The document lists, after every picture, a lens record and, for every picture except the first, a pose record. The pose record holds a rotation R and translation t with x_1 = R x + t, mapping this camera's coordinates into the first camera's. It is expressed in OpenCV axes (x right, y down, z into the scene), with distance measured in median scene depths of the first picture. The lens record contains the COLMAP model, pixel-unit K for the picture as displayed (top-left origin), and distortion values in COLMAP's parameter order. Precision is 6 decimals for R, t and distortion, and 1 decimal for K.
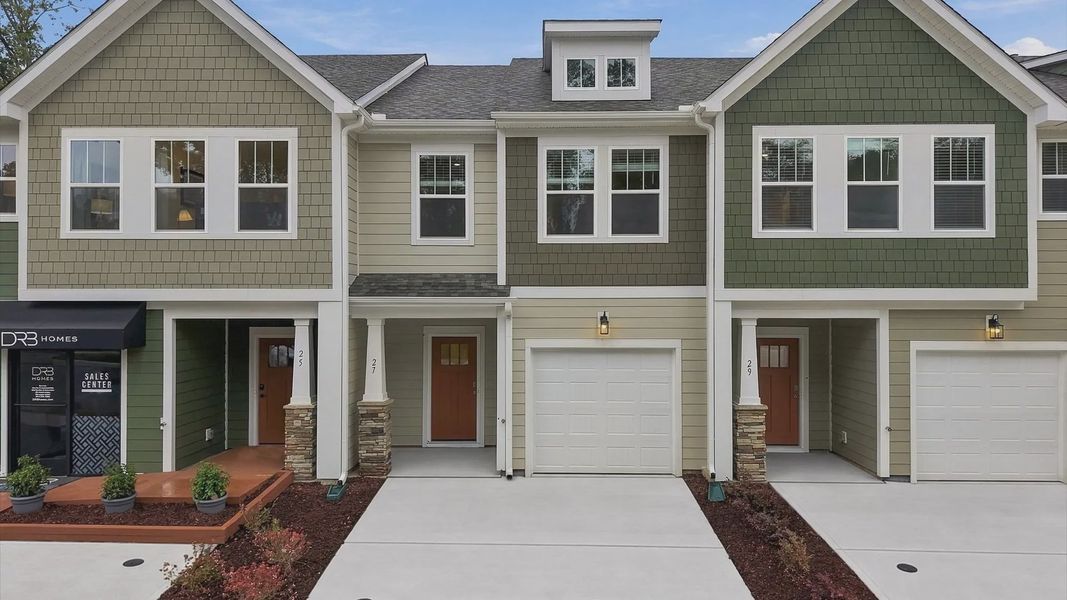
lens RADIAL K [[706.0, 0, 533.5], [0, 706.0, 300.0], [0, 0, 1]] dist [-0.000850, -0.003428]
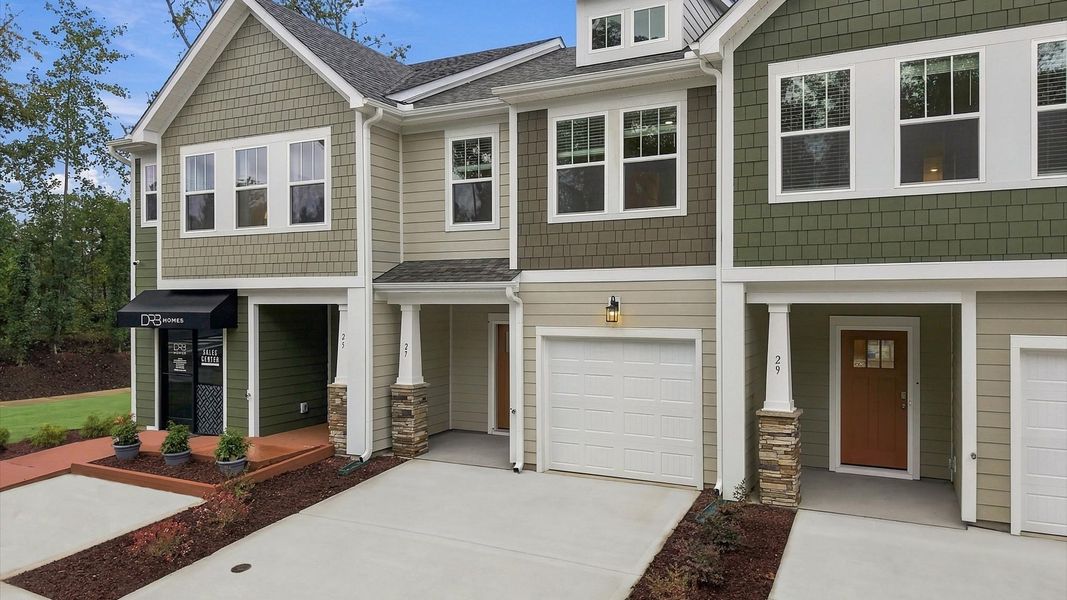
lens RADIAL K [[717.8, 0, 533.5], [0, 717.8, 300.0], [0, 0, 1]] dist [-0.000818, -0.003456]
pose [[0.903454, -0.002479, -0.428677, 0.400601], [0.007069, 0.999933, 0.009116, 0.012194], [0.428626, -0.011267, 0.903412, 0.138422]]
